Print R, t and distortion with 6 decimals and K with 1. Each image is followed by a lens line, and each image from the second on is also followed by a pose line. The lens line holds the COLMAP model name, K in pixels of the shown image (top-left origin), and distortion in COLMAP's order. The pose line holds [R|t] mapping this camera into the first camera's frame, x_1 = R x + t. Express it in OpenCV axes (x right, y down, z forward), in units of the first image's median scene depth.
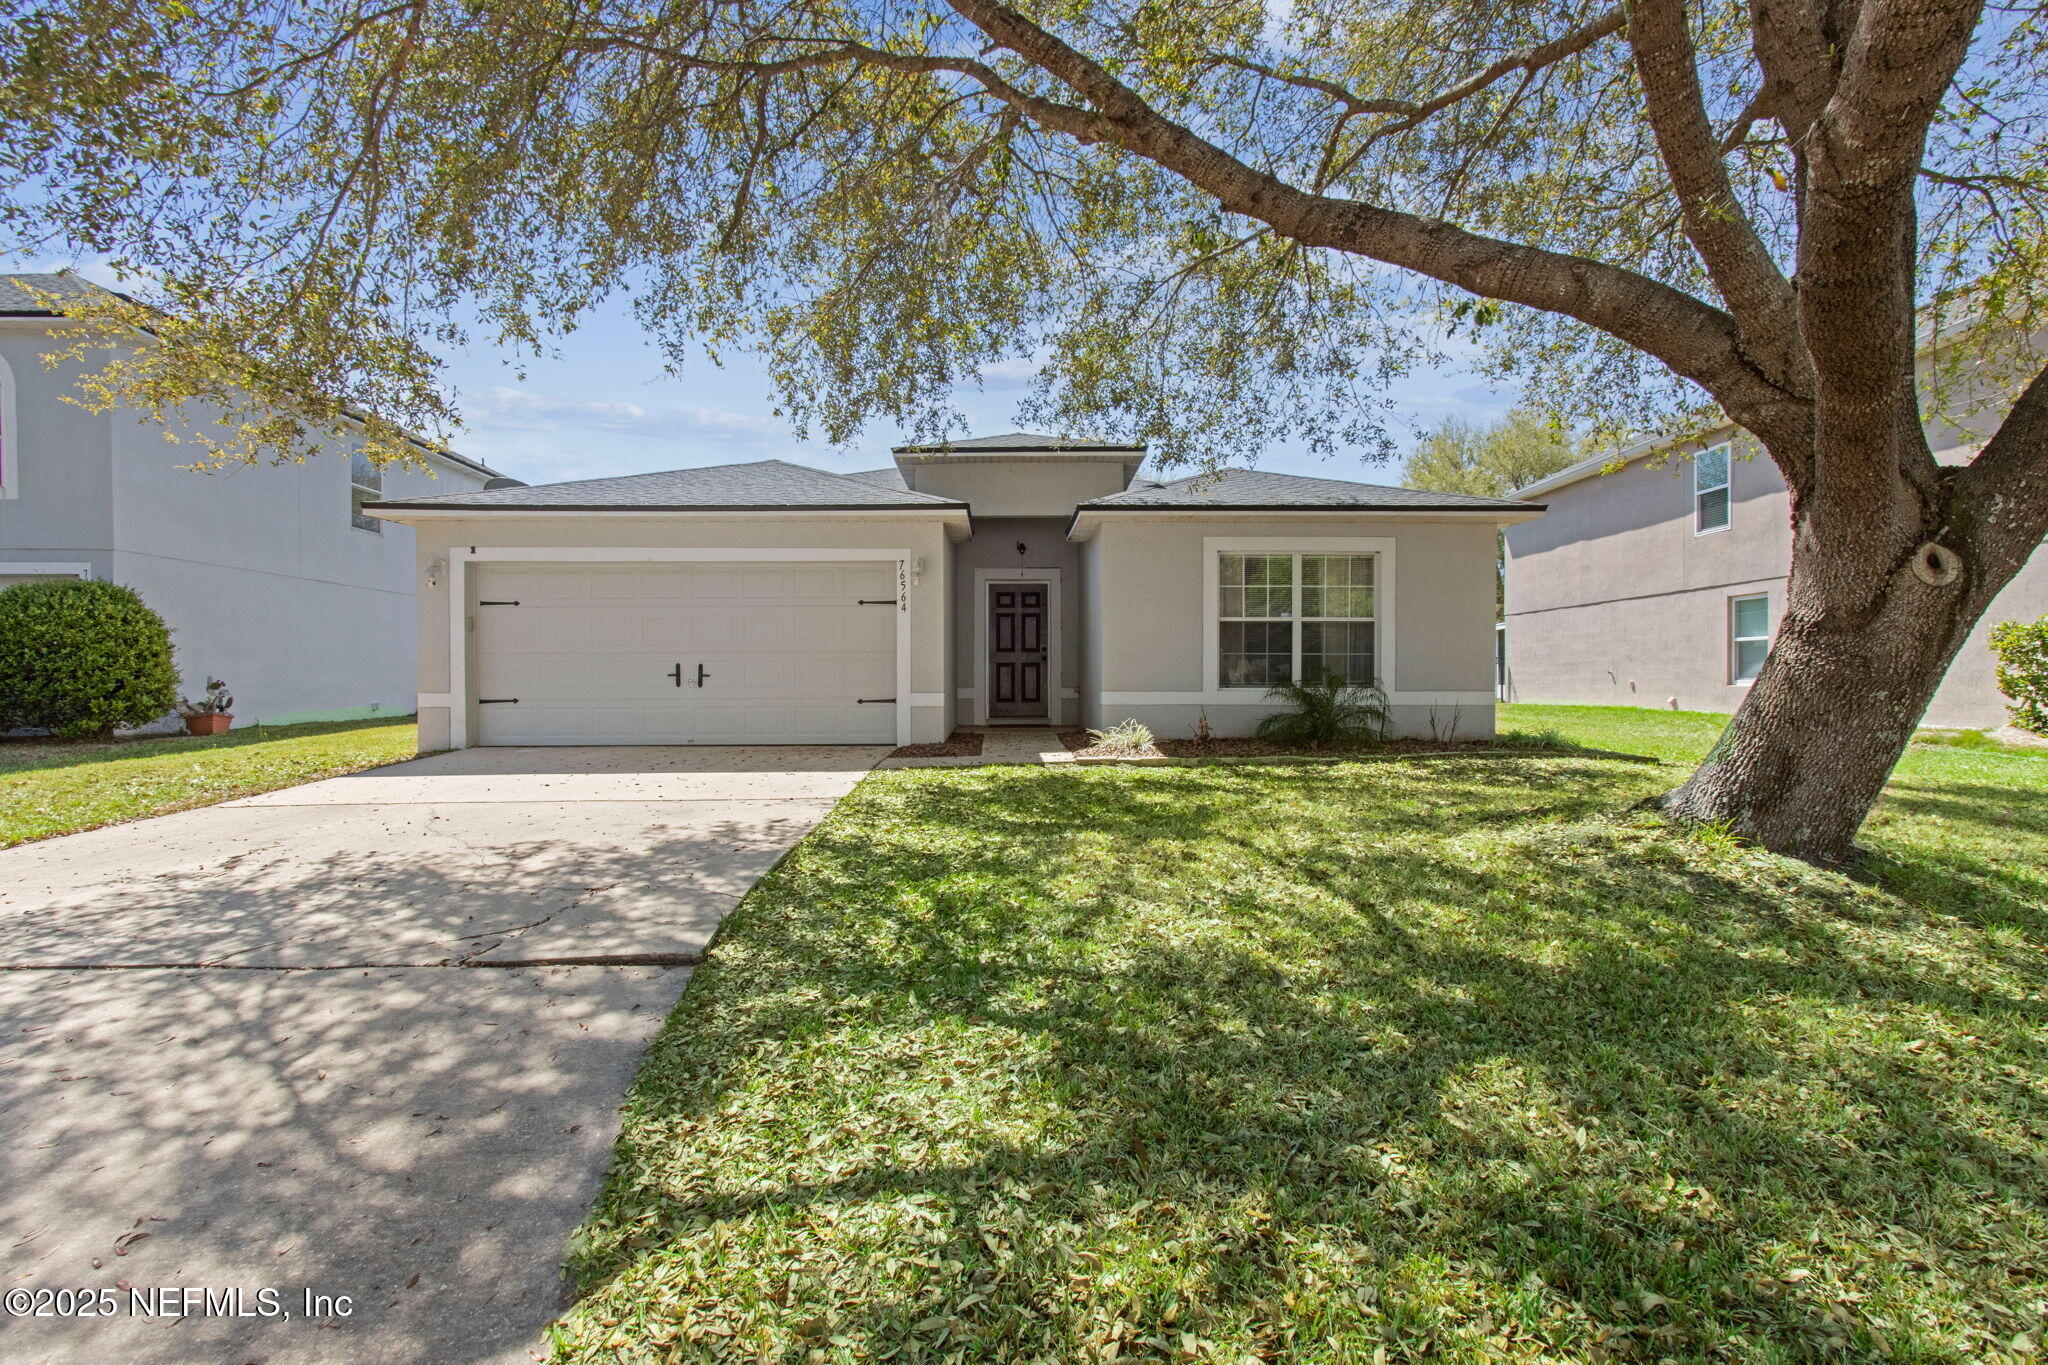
lens RADIAL K [[954.8, 0, 1018.3], [0, 954.8, 686.9], [0, 0, 1]] dist [0.008586, -0.001142]
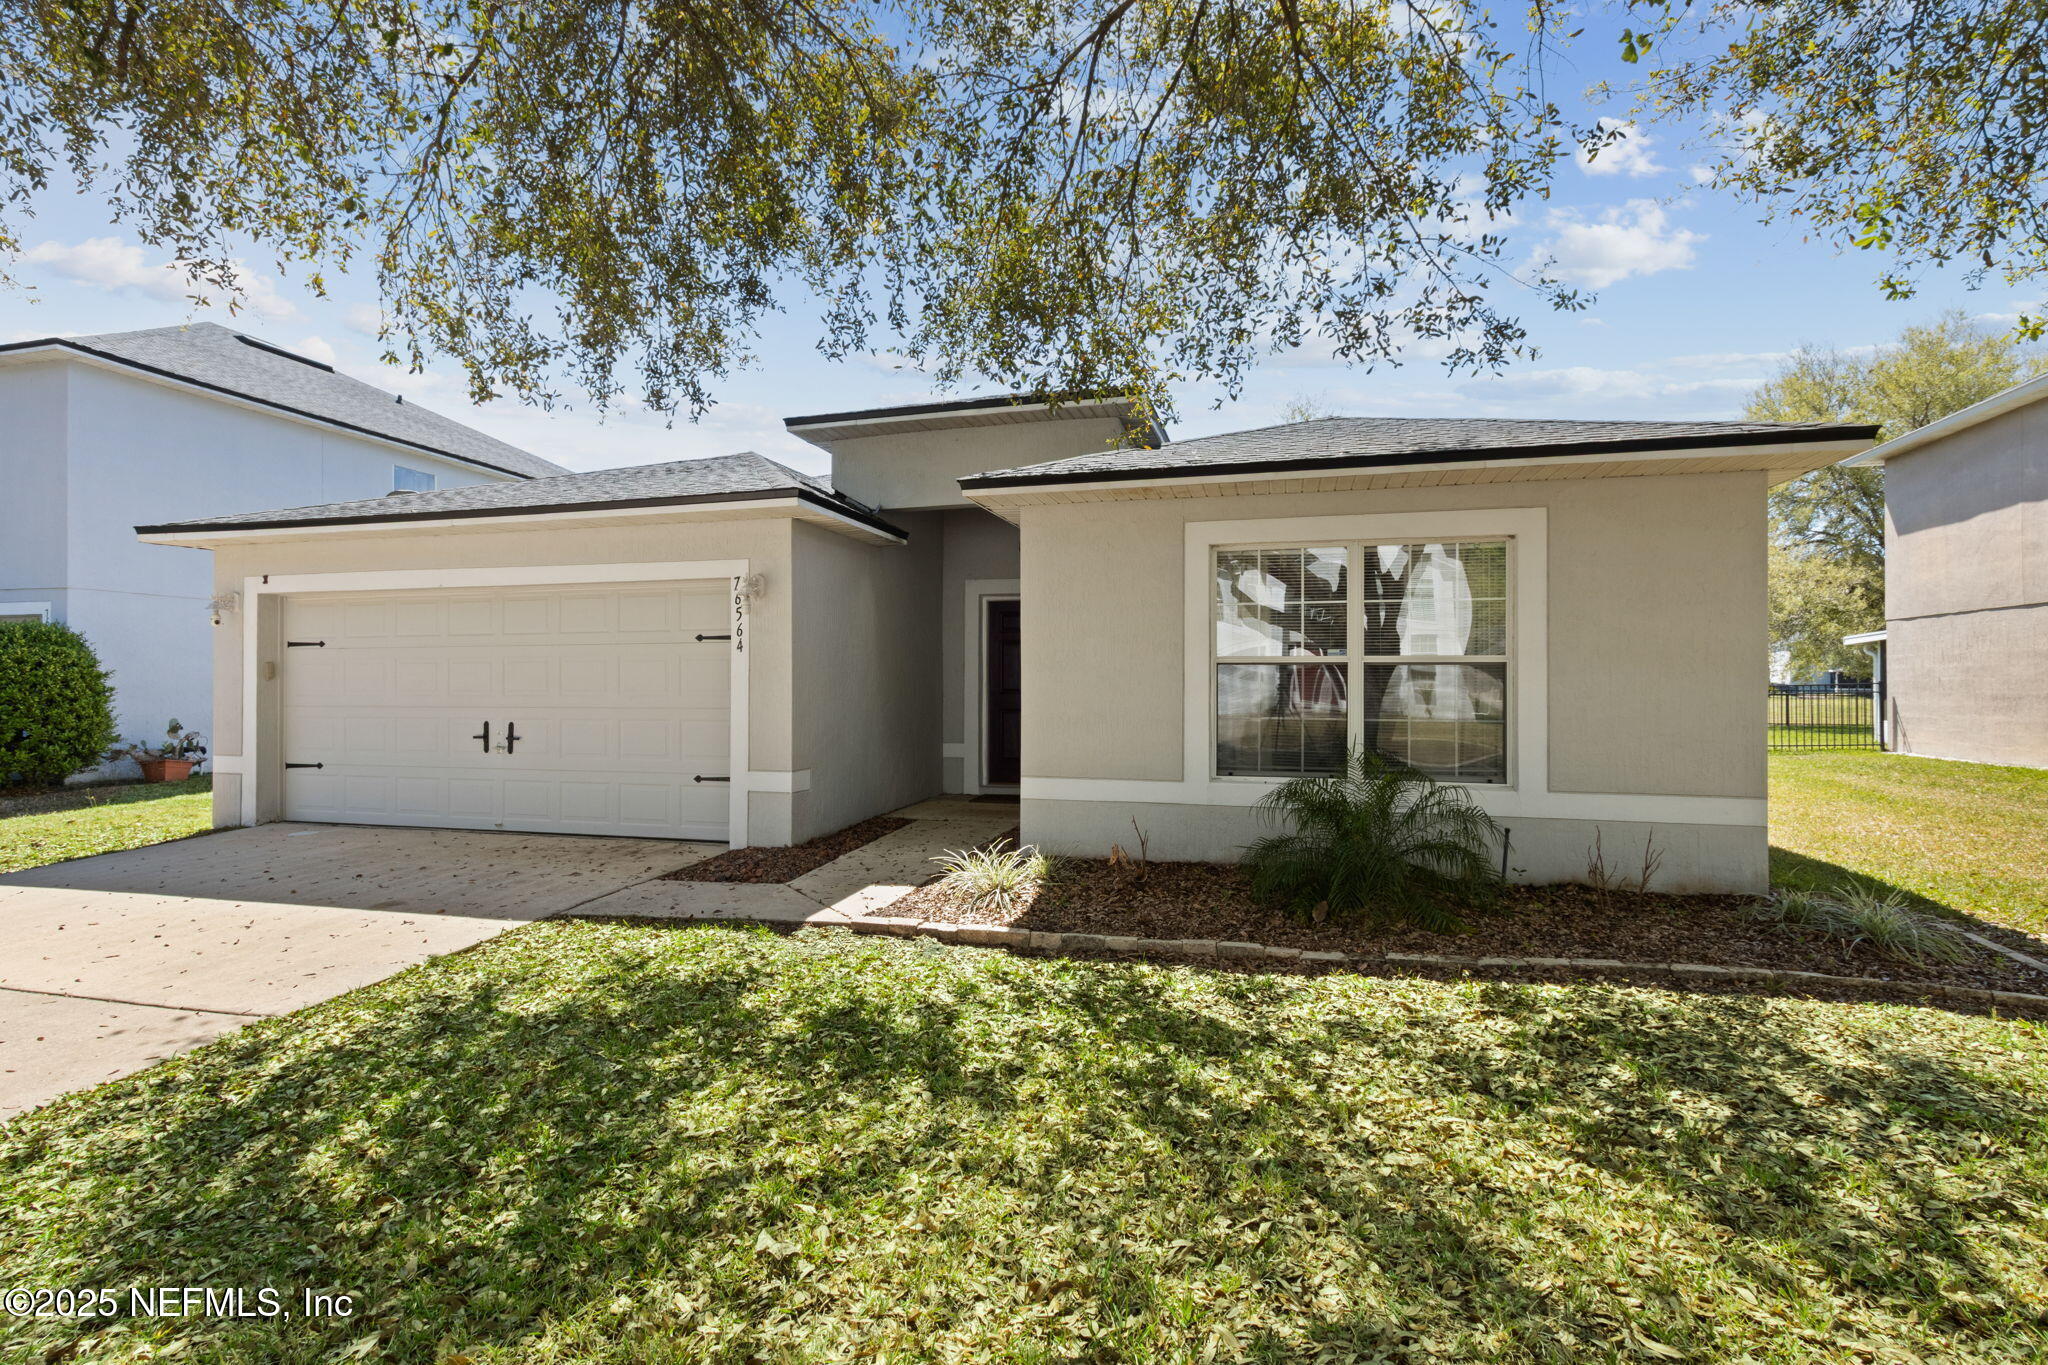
lens RADIAL K [[954.8, 0, 1021.3], [0, 954.8, 671.8], [0, 0, 1]] dist [0.008586, -0.001142]
pose [[0.958288, -0.000831, -0.285802, 0.262745], [-0.004183, 0.999848, -0.016934, -0.052343], [0.285773, 0.017423, 0.958139, 0.393890]]
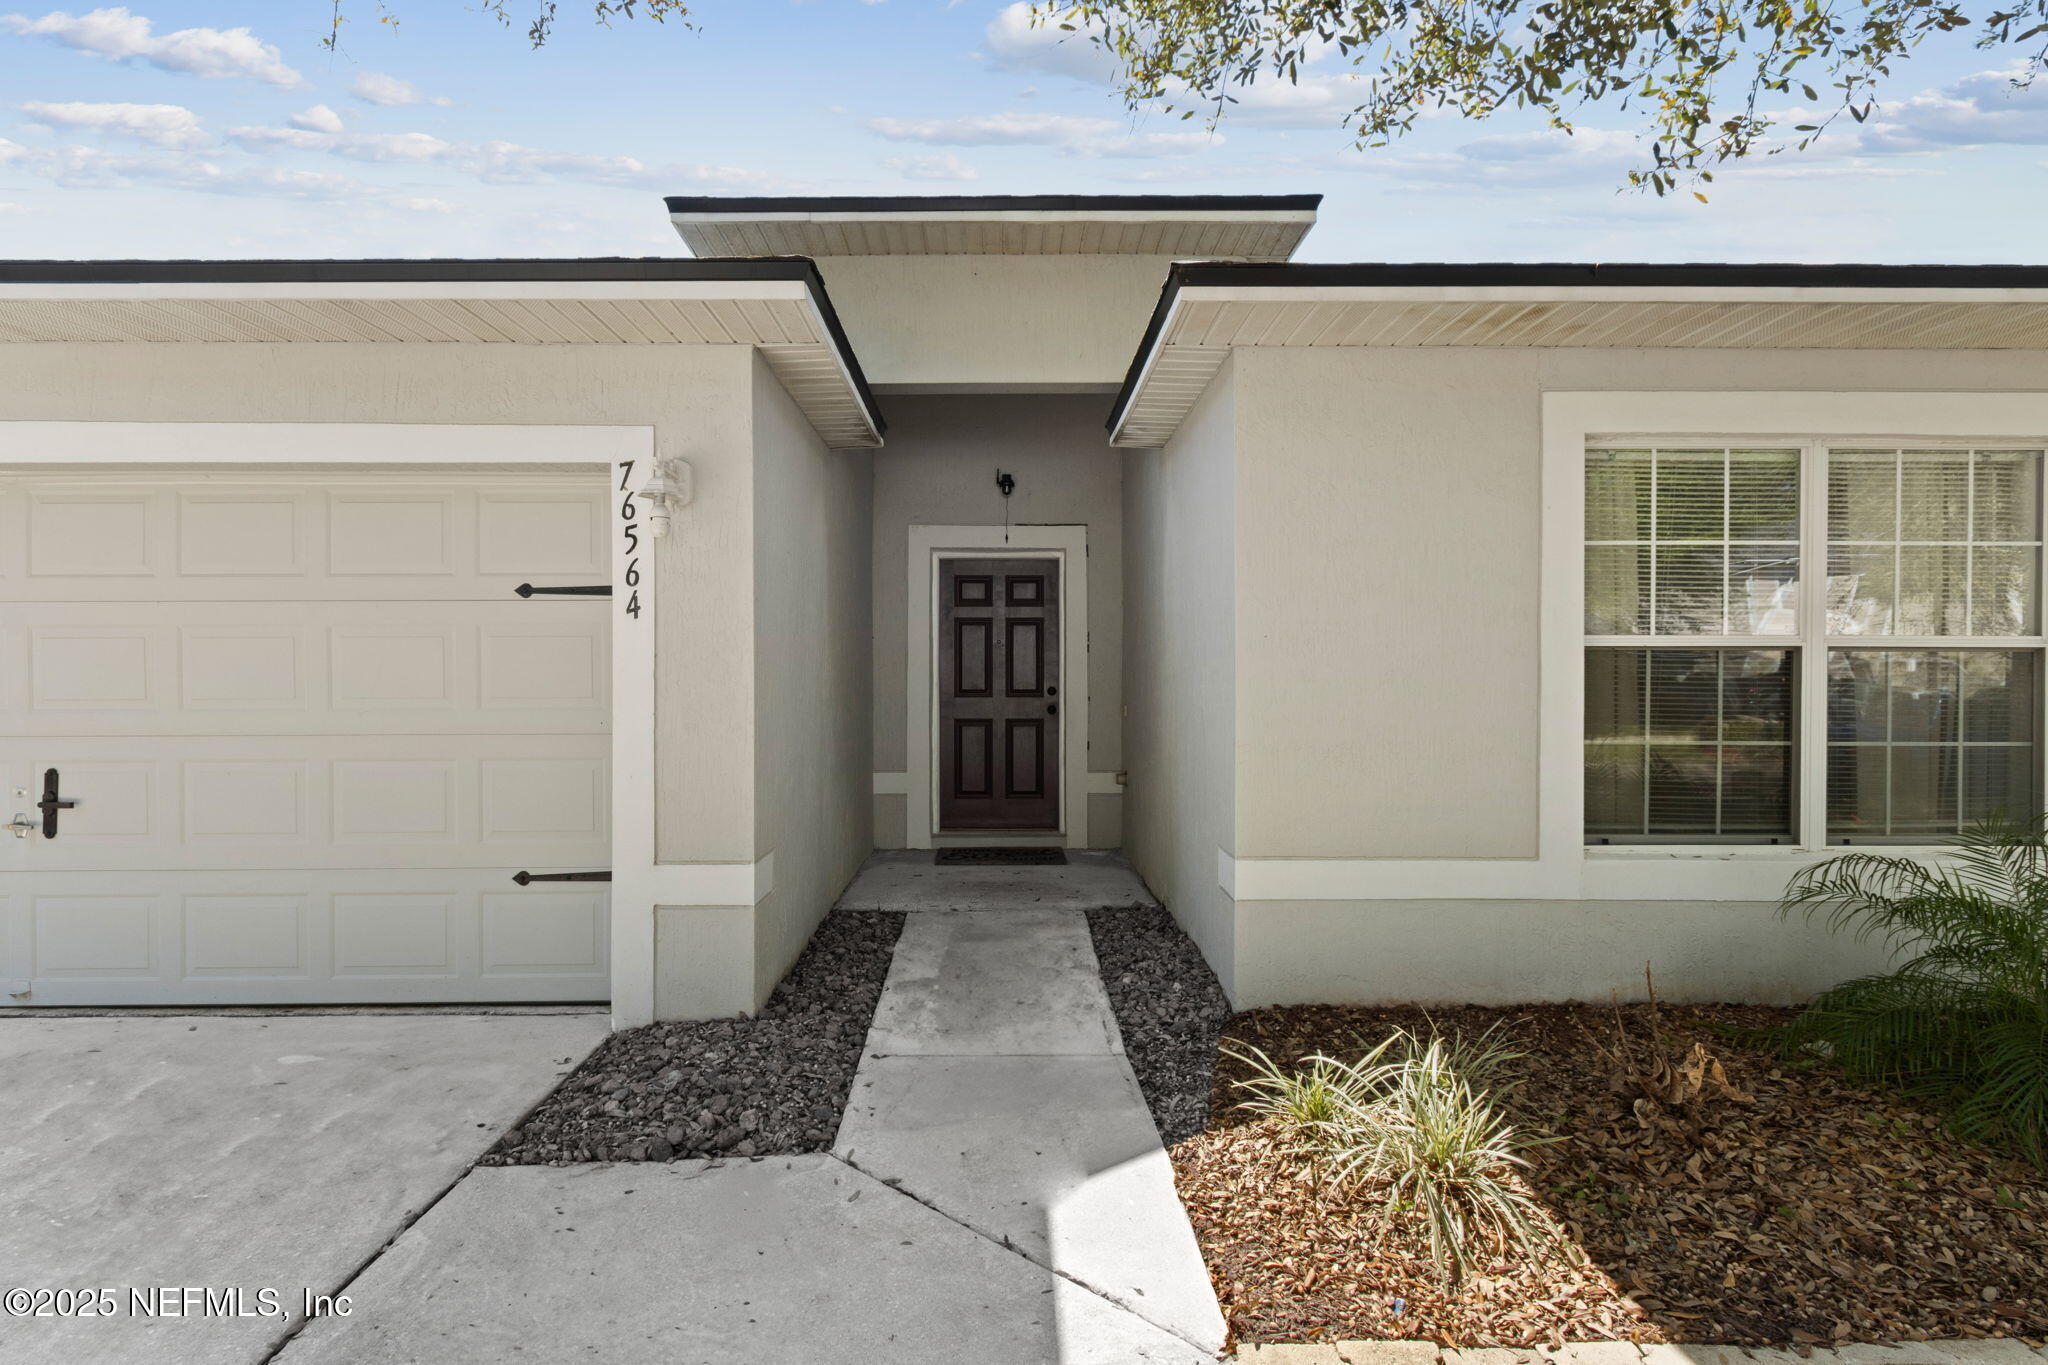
lens RADIAL K [[954.8, 0, 1013.7], [0, 954.8, 685.6], [0, 0, 1]] dist [0.008586, -0.001142]
pose [[0.999971, 0.001398, -0.007466, 0.014126], [-0.001408, 0.999998, -0.001338, -0.053720], [0.007464, 0.001348, 0.999971, 0.655194]]
